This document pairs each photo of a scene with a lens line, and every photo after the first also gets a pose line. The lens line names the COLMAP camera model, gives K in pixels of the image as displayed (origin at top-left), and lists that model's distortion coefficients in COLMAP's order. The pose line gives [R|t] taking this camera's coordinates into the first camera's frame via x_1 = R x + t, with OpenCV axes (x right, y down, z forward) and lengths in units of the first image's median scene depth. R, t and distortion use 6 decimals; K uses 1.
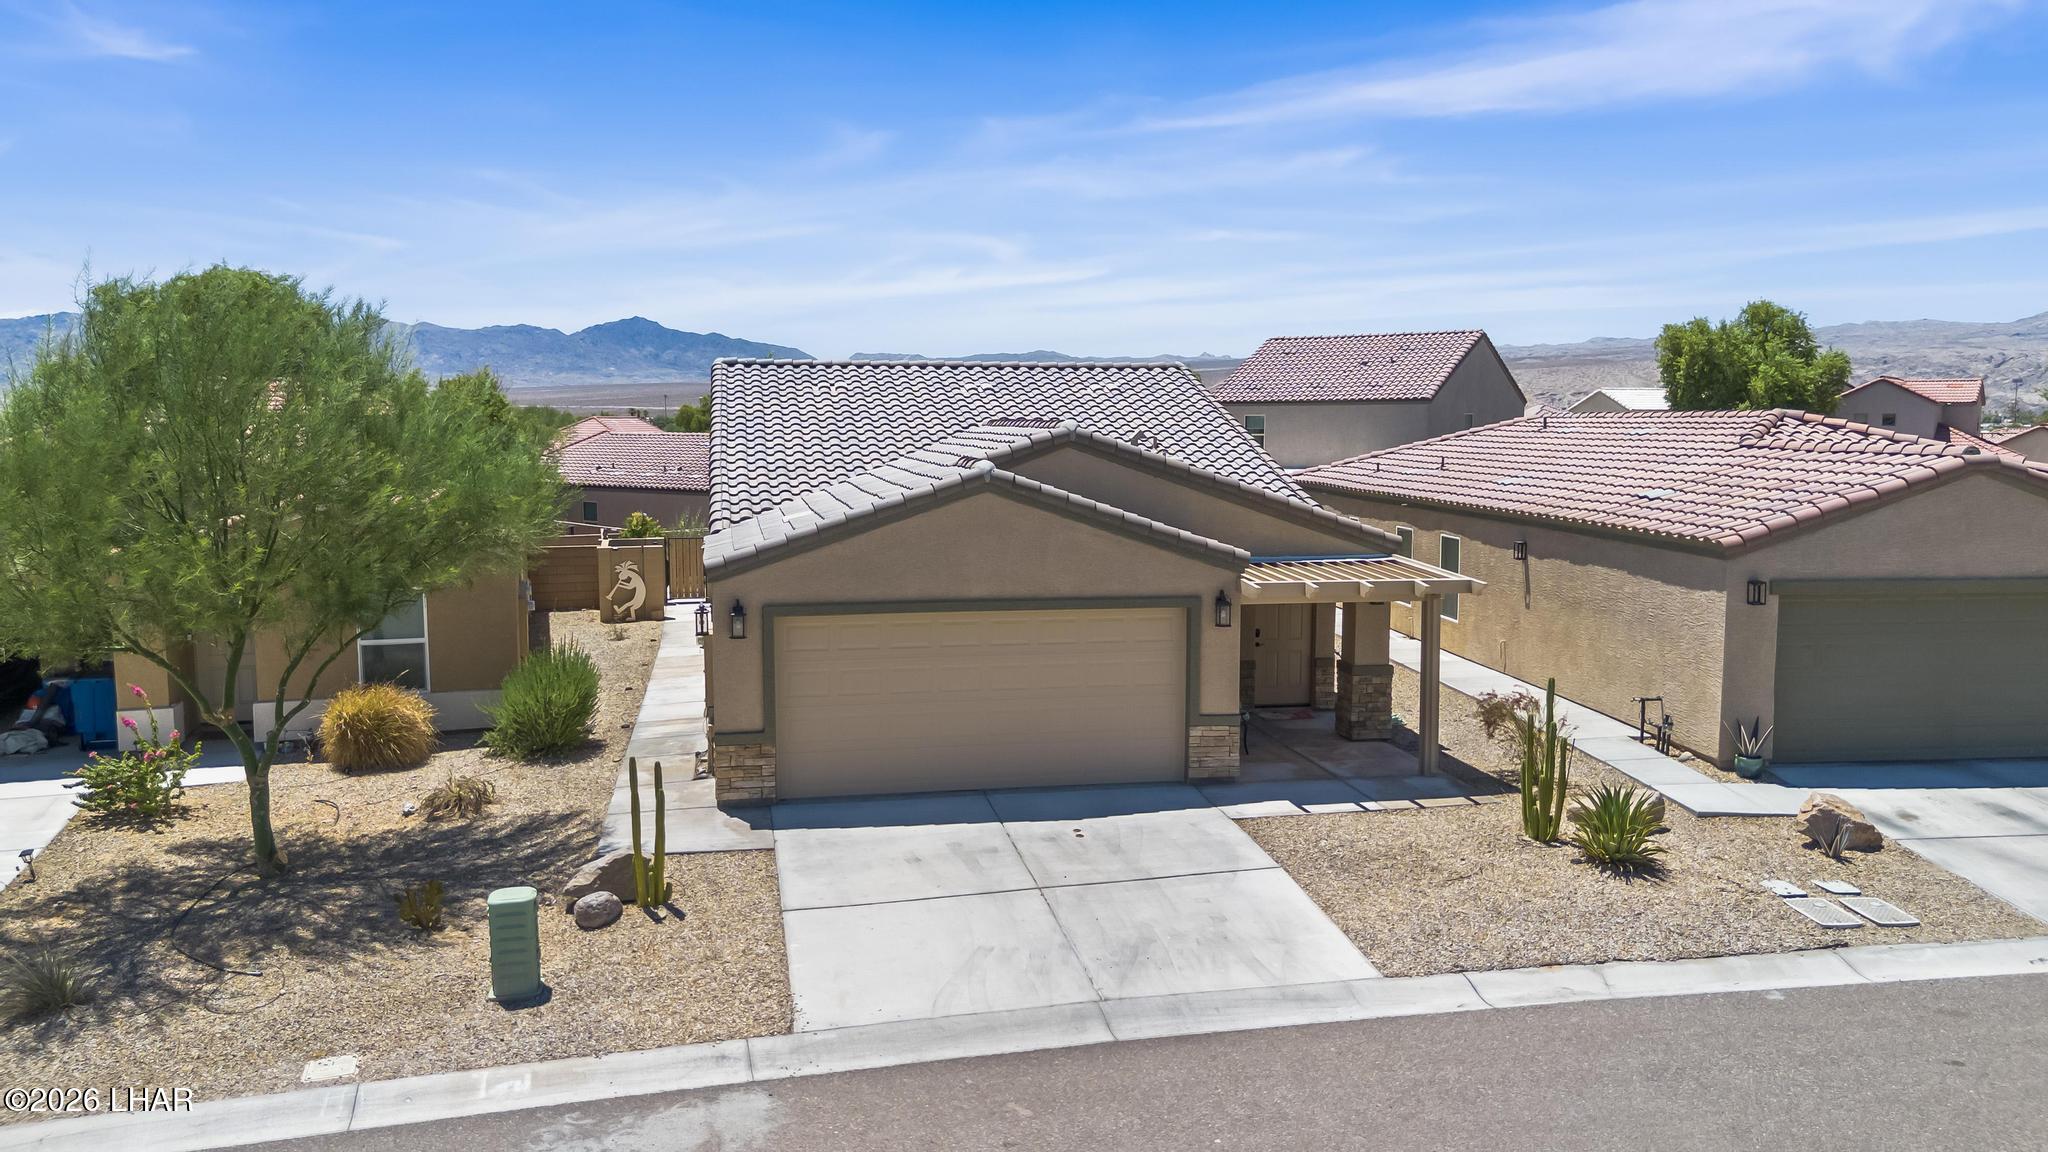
lens RADIAL K [[1506.2, 0, 1024.0], [0, 1506.2, 576.0], [0, 0, 1]] dist [0.073945, -0.085482]
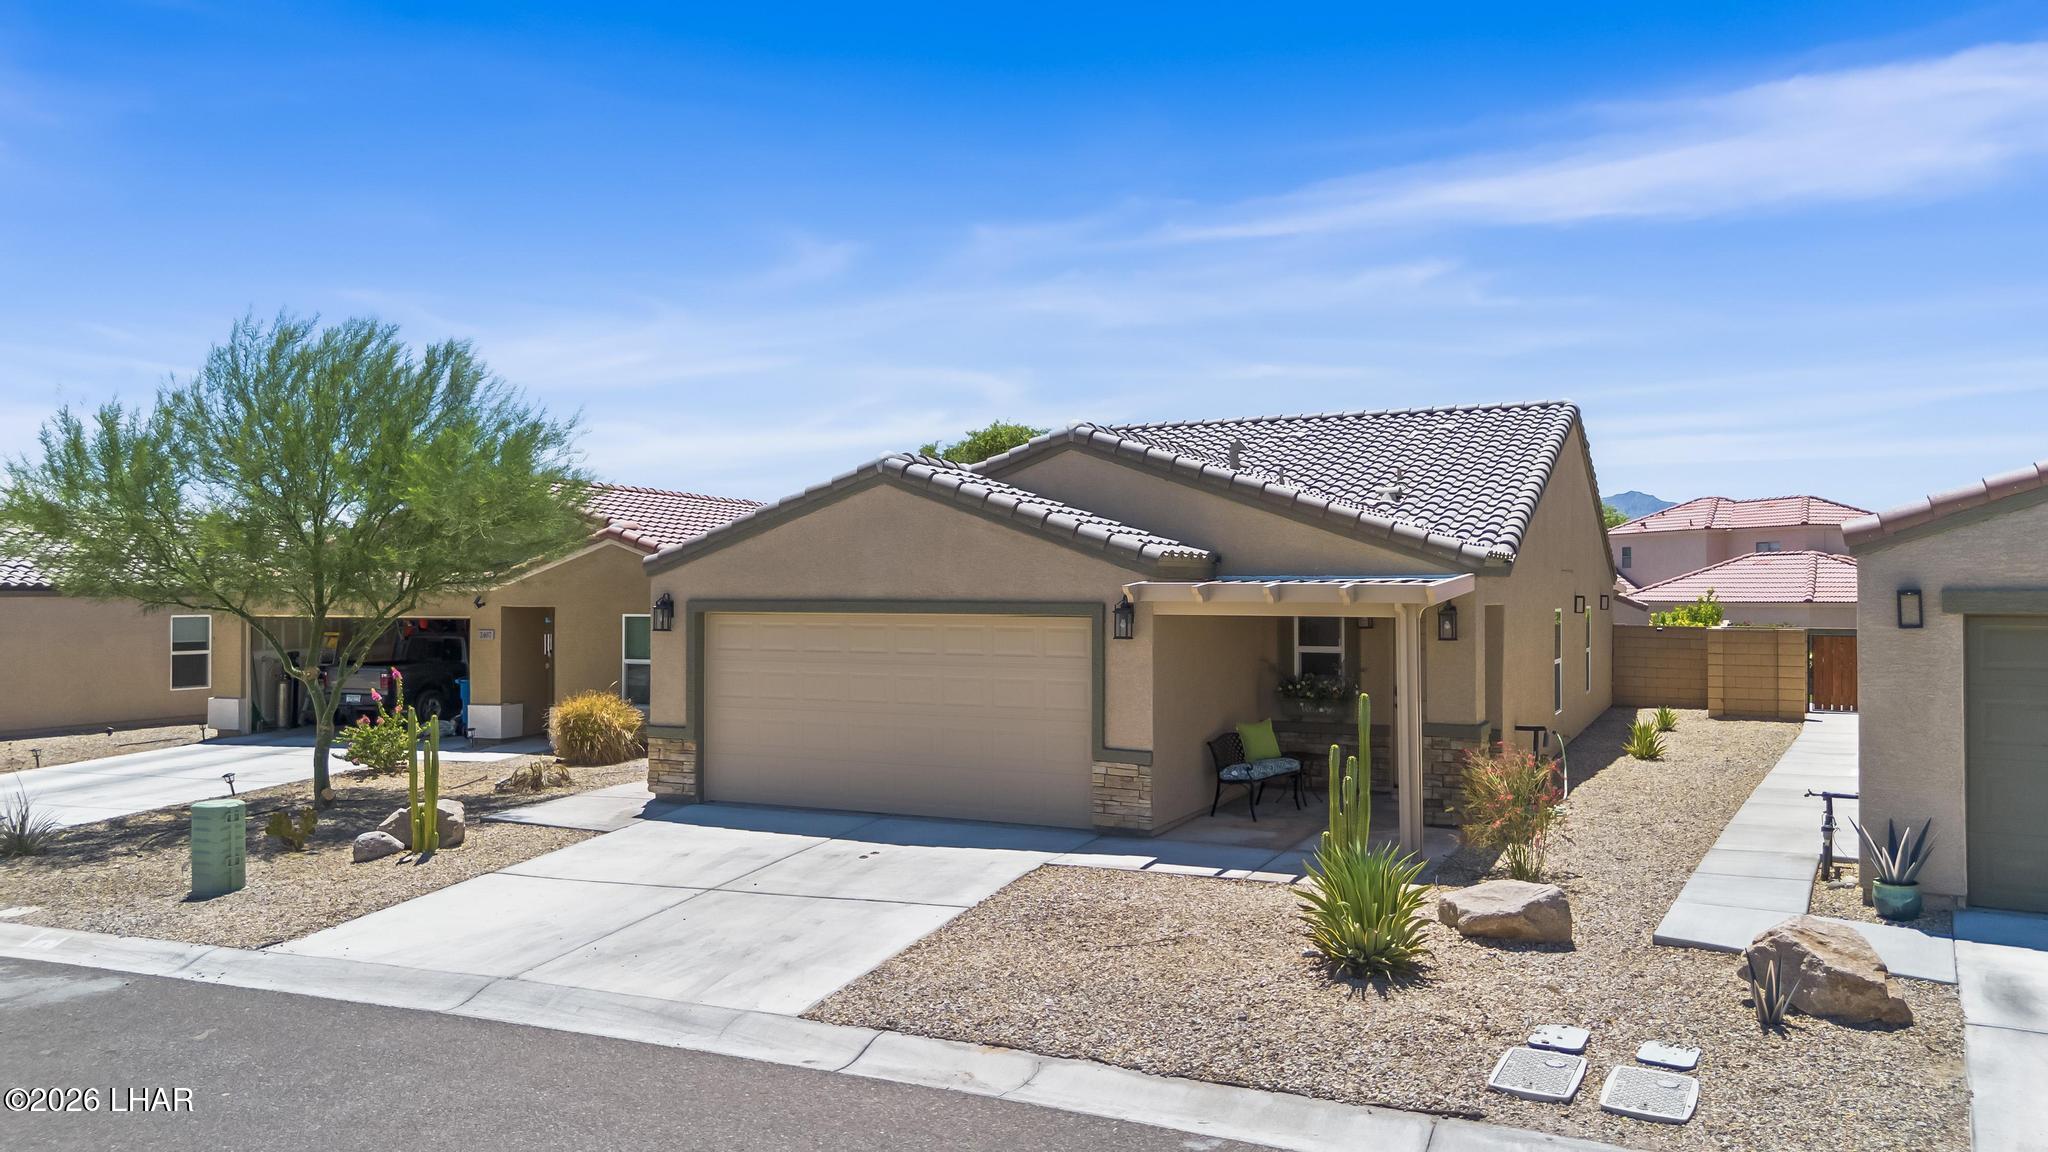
lens RADIAL K [[1467.0, 0, 1024.0], [0, 1467.0, 576.0], [0, 0, 1]] dist [0.057338, -0.052417]
pose [[0.801326, -0.006230, -0.598196, 0.612765], [-0.062964, 0.993513, -0.094692, 0.084705], [0.594906, 0.113544, 0.795736, 0.357674]]
